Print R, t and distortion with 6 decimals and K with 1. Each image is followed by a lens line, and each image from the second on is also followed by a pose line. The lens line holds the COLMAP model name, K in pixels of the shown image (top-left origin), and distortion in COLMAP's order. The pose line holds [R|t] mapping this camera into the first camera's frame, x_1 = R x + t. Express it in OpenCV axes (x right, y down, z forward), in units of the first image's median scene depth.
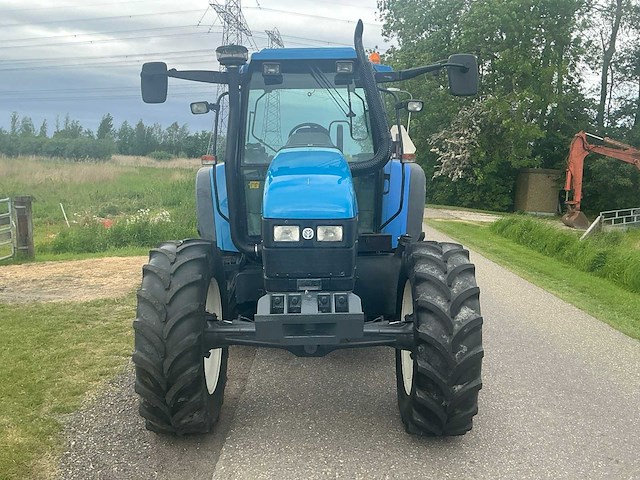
lens RADIAL K [[653.1, 0, 320.0], [0, 653.1, 240.0], [0, 0, 1]] dist [0.081424, -0.018106]
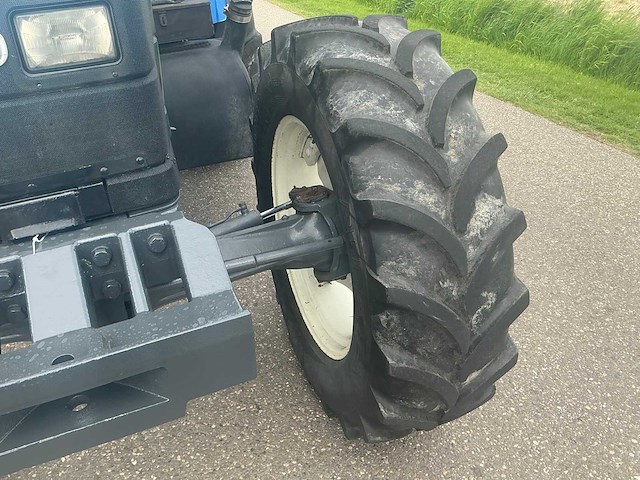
lens RADIAL K [[597.8, 0, 317.8], [0, 597.8, 236.3], [0, 0, 1]] dist [0.096786, -0.185047]
pose [[0.932414, -0.223519, 0.283979, 0.016978], [0.097055, 0.911799, 0.399002, -0.019213], [-0.348117, -0.344474, 0.871867, 0.508236]]
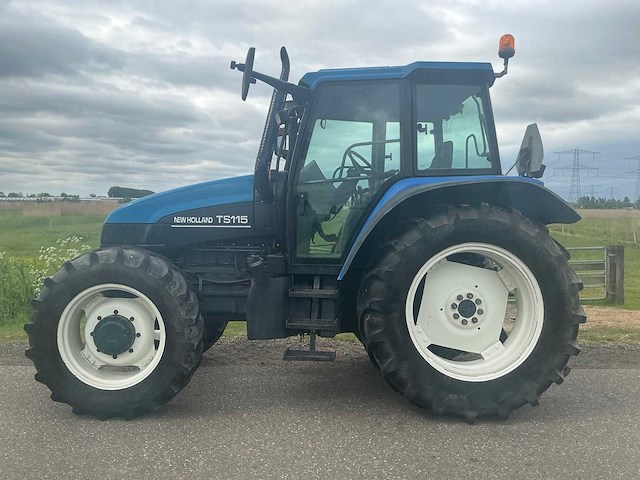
lens RADIAL K [[540.7, 0, 317.5], [0, 540.7, 240.1], [0, 0, 1]] dist [0.105212, -0.195192]
pose [[0.025375, 0.015483, -0.999558, 0.908144], [-0.125922, 0.991966, 0.012169, -0.050866], [0.991716, 0.125557, 0.027120, 1.050563]]
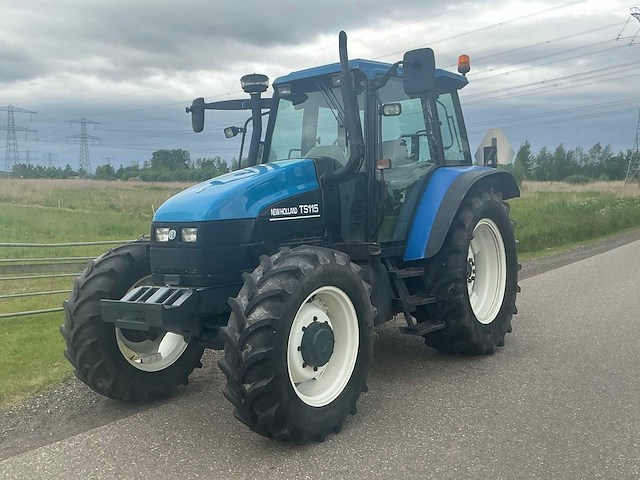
lens RADIAL K [[653.1, 0, 320.0], [0, 653.1, 240.0], [0, 0, 1]] dist [0.081424, -0.018106]
pose [[0.802822, 0.009741, -0.596139, 0.633345], [-0.034100, 0.998980, -0.029599, 0.017942], [0.595243, 0.044091, 0.802335, 0.173143]]
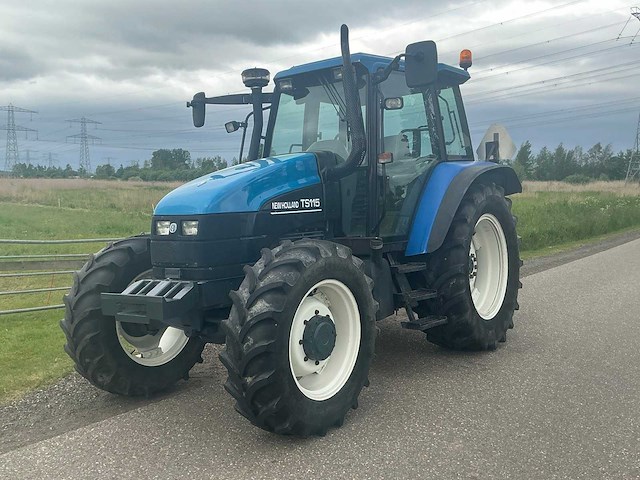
lens RADIAL K [[653.1, 0, 320.0], [0, 653.1, 240.0], [0, 0, 1]] dist [0.081424, -0.018106]
pose [[0.802833, 0.010390, -0.596114, 0.628916], [-0.034880, 0.998954, -0.029565, 0.026210], [0.595183, 0.044528, 0.802355, 0.176018]]
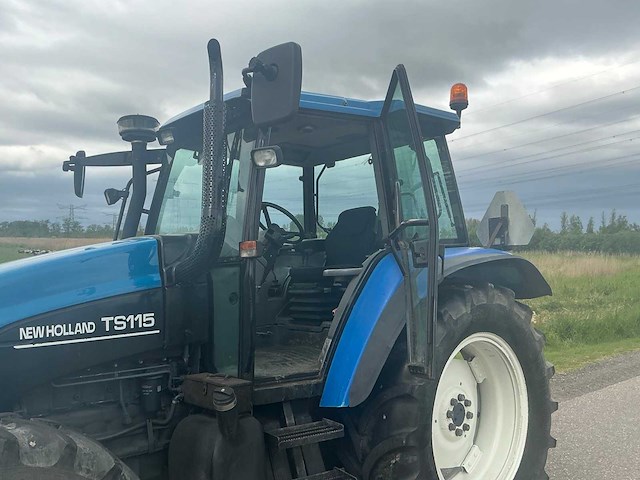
lens RADIAL K [[597.8, 0, 317.8], [0, 597.8, 236.3], [0, 0, 1]] dist [0.096786, -0.185047]
pose [[0.660212, -0.043340, -0.749828, 0.557347], [-0.069452, 0.990534, -0.118404, -0.079508], [0.747861, 0.130249, 0.650952, 0.703740]]
